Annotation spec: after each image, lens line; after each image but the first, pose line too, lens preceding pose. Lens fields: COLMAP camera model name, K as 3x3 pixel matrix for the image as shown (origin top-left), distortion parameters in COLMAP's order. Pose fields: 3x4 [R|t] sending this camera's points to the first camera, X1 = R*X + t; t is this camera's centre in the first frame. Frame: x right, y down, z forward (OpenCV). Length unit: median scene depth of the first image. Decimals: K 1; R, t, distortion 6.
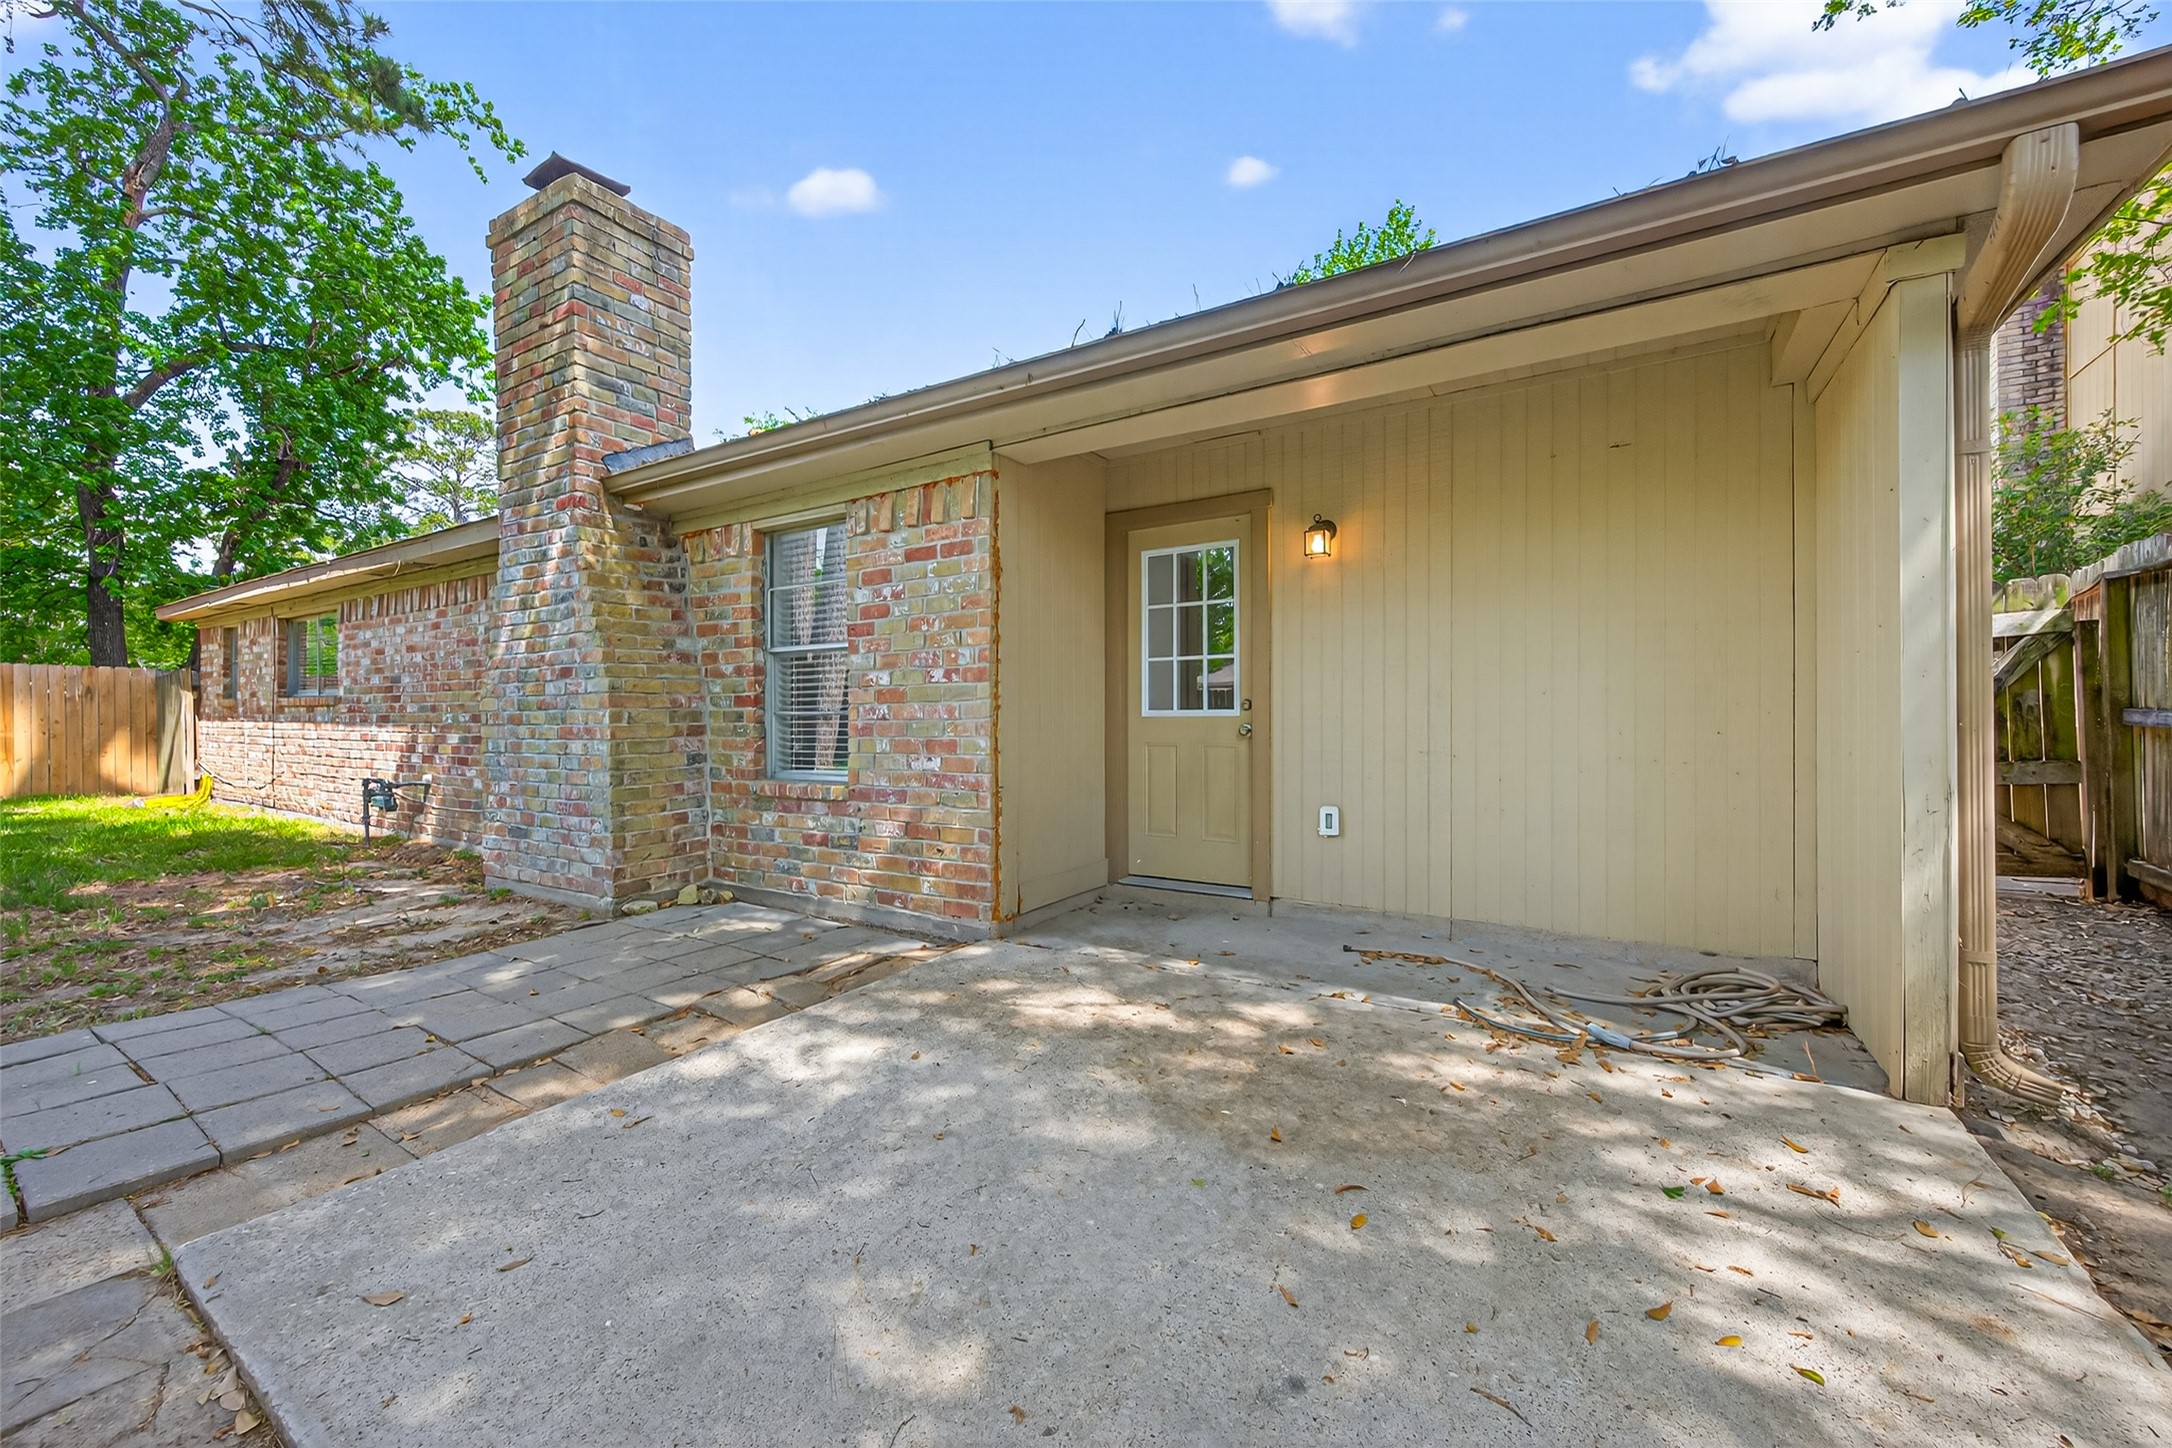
lens RADIAL K [[843.2, 0, 1080.4], [0, 843.2, 715.3], [0, 0, 1]] dist [0.010950, -0.003149]
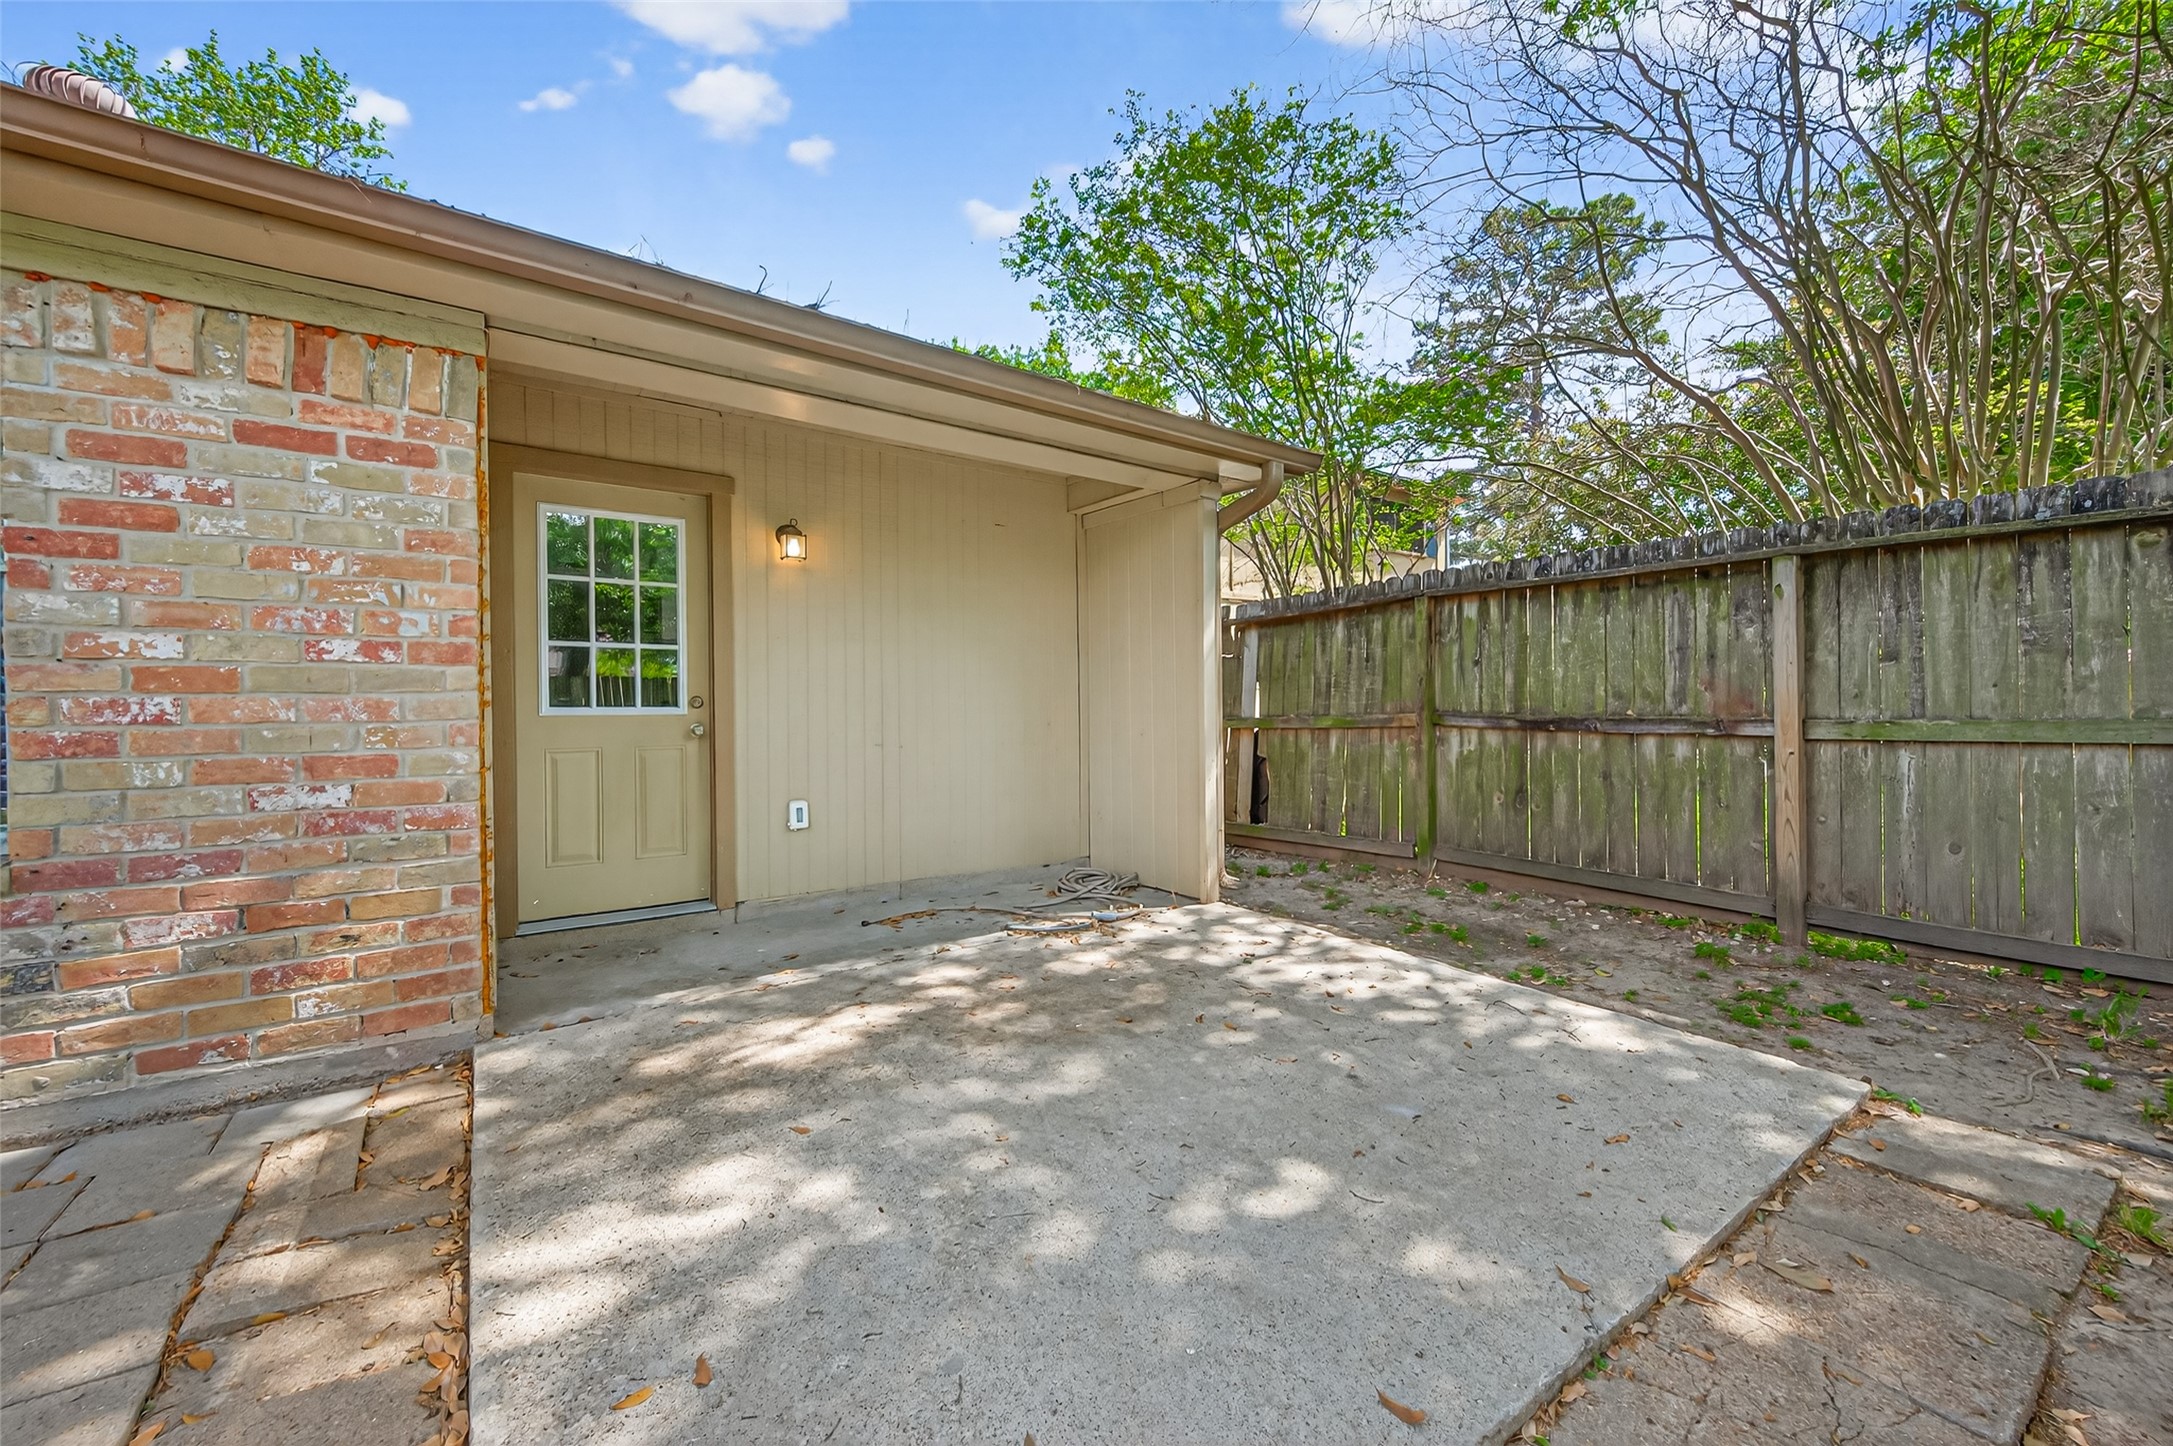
lens RADIAL K [[843.6, 0, 1099.0], [0, 843.6, 711.5], [0, 0, 1]] dist [0.010950, -0.003149]
pose [[0.367887, -0.000559, 0.929870, -0.550654], [-0.000904, 0.999999, 0.000959, -0.004069], [-0.929870, -0.001194, 0.367886, 0.275486]]
